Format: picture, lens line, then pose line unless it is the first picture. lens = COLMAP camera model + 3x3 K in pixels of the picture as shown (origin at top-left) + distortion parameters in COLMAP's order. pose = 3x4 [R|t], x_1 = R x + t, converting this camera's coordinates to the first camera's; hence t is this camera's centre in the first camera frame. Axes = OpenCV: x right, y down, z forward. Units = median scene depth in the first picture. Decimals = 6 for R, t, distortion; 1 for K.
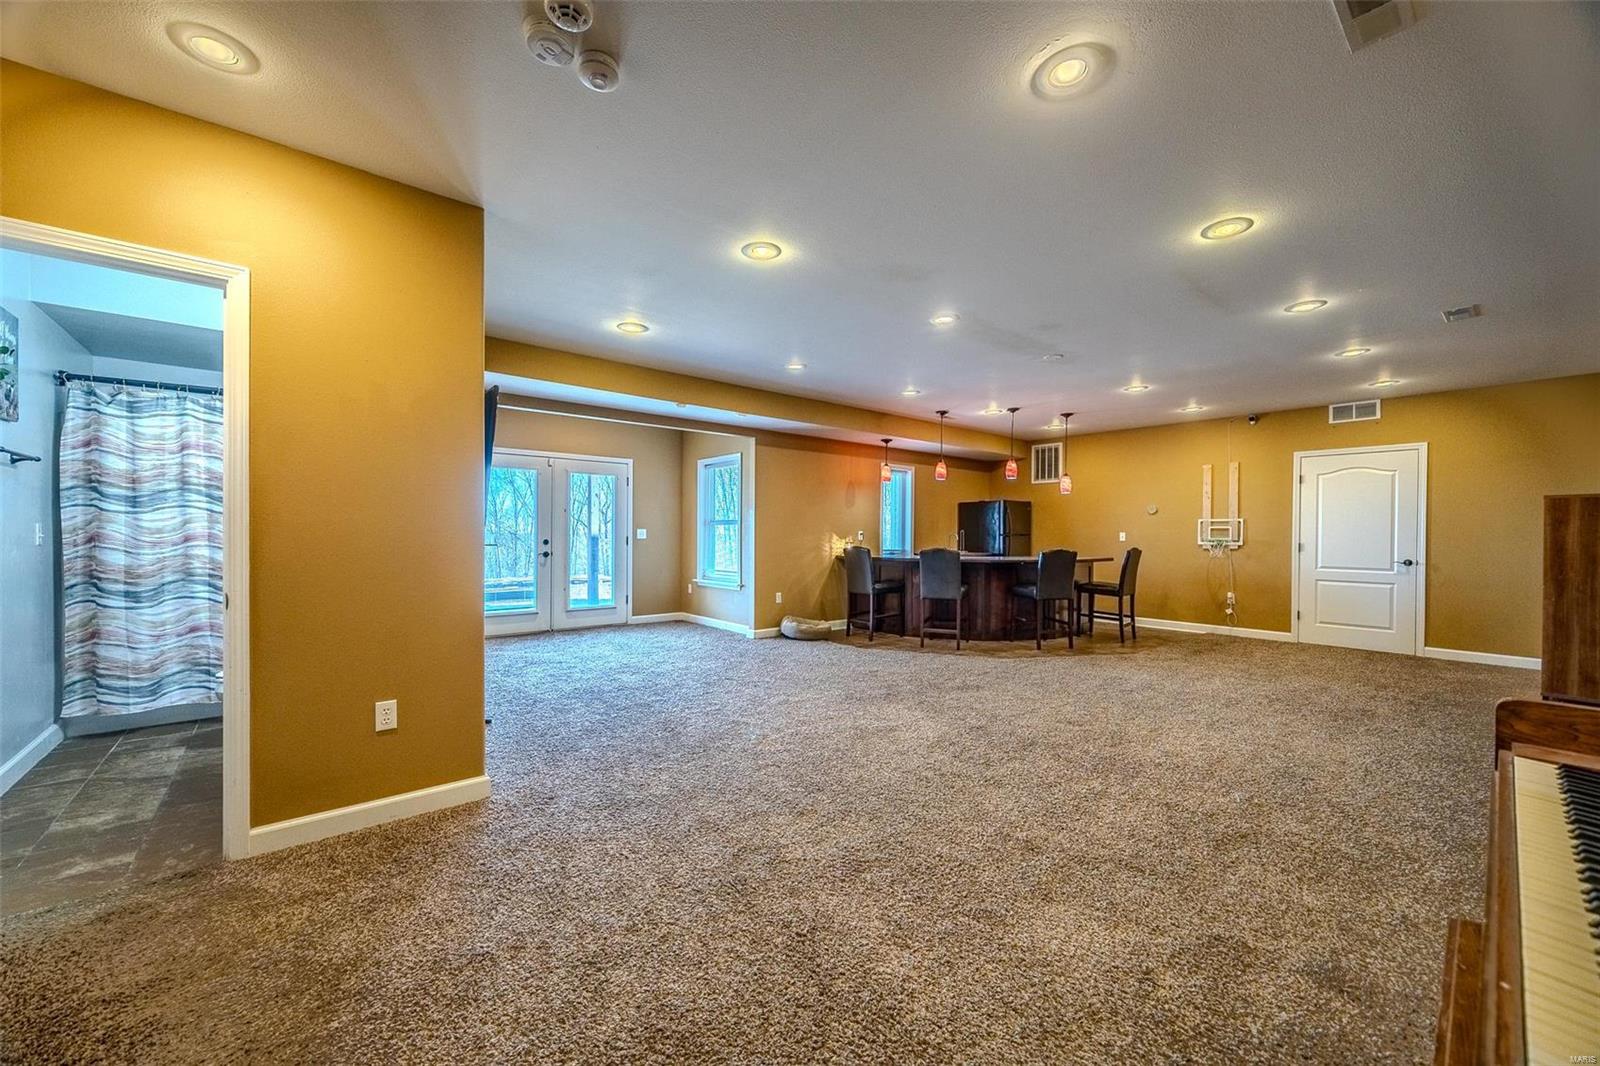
lens RADIAL K [[620.8, 0, 801.5], [0, 620.8, 532.8], [0, 0, 1]] dist [-0.002520, -0.000964]
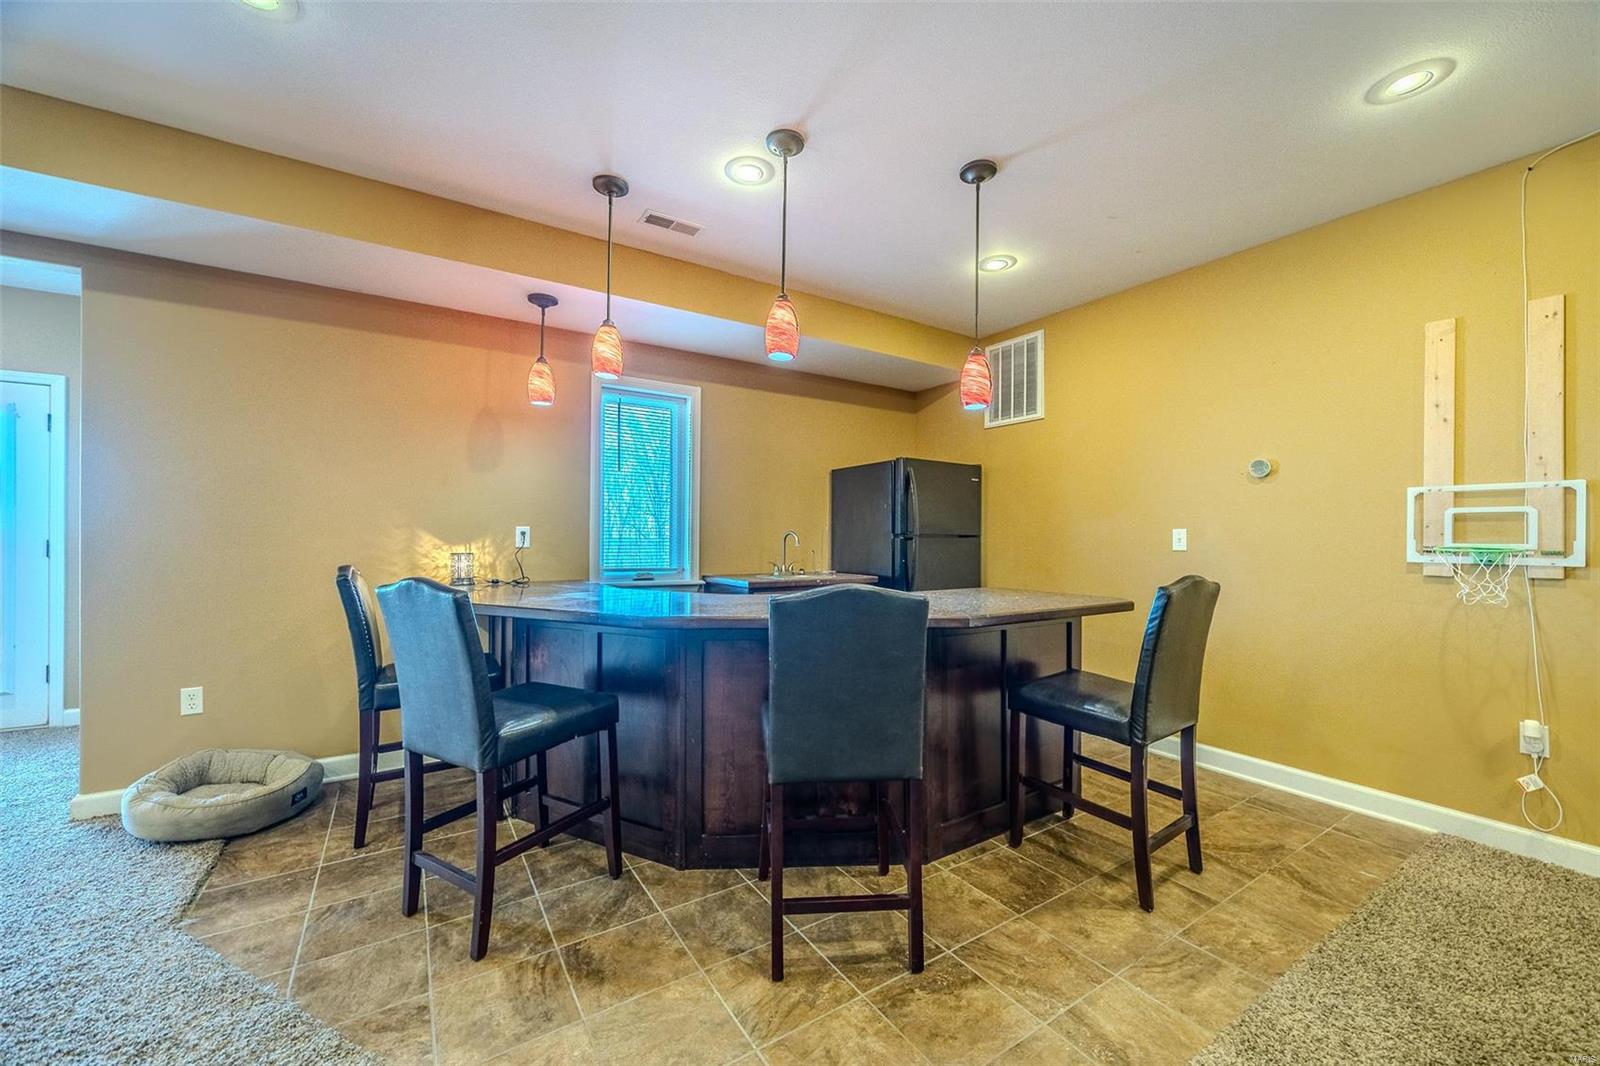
lens RADIAL K [[620.8, 0, 801.7], [0, 620.8, 536.2], [0, 0, 1]] dist [-0.002520, -0.000964]
pose [[0.991922, 0.000174, -0.126845, 0.357156], [-0.000493, 0.999997, -0.002479, 0.005553], [0.126845, 0.002522, 0.991919, 0.626587]]
